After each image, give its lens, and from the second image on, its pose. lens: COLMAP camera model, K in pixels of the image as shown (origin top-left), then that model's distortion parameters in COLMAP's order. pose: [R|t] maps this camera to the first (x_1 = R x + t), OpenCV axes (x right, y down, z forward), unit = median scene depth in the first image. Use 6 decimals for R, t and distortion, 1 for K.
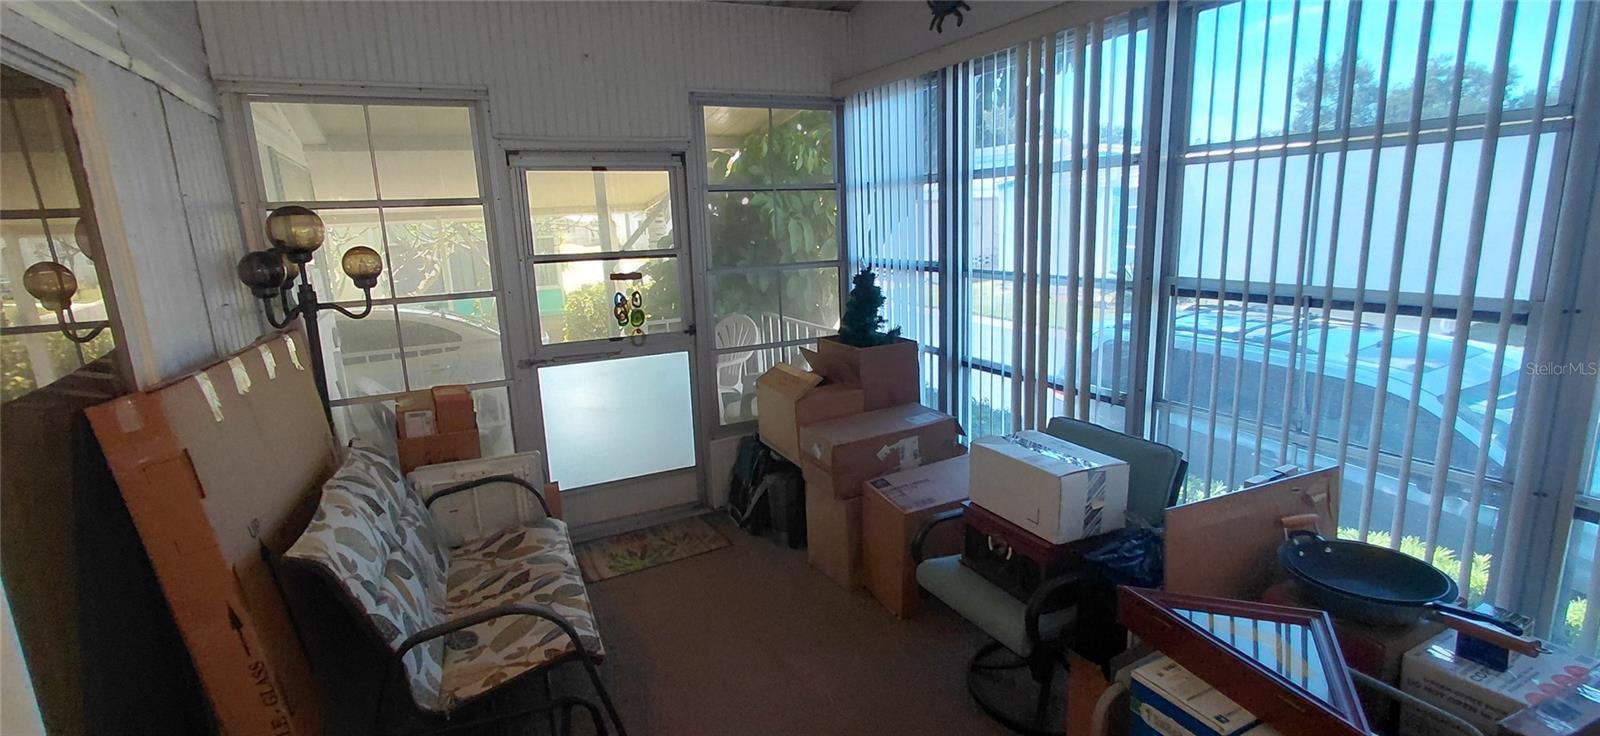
lens RADIAL K [[736.3, 0, 795.6], [0, 736.3, 368.1], [0, 0, 1]] dist [-0.003711, 0.001594]
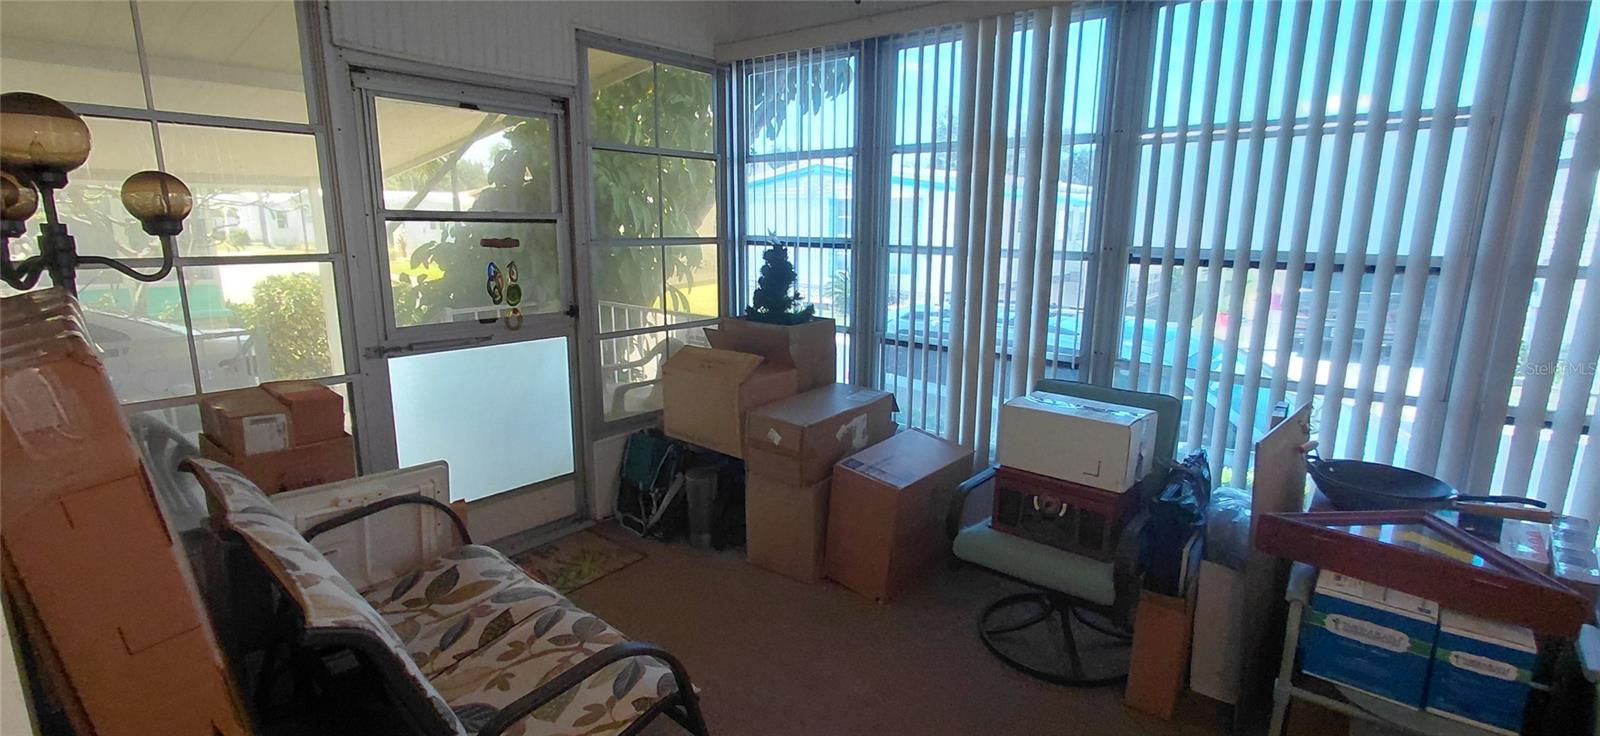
lens RADIAL K [[736.3, 0, 800.0], [0, 736.3, 367.6], [0, 0, 1]] dist [-0.003711, 0.001594]
pose [[0.915736, -0.032999, 0.400424, -0.279054], [0.037389, 0.999296, -0.003154, 0.029535], [-0.400038, 0.017860, 0.916324, 0.137902]]
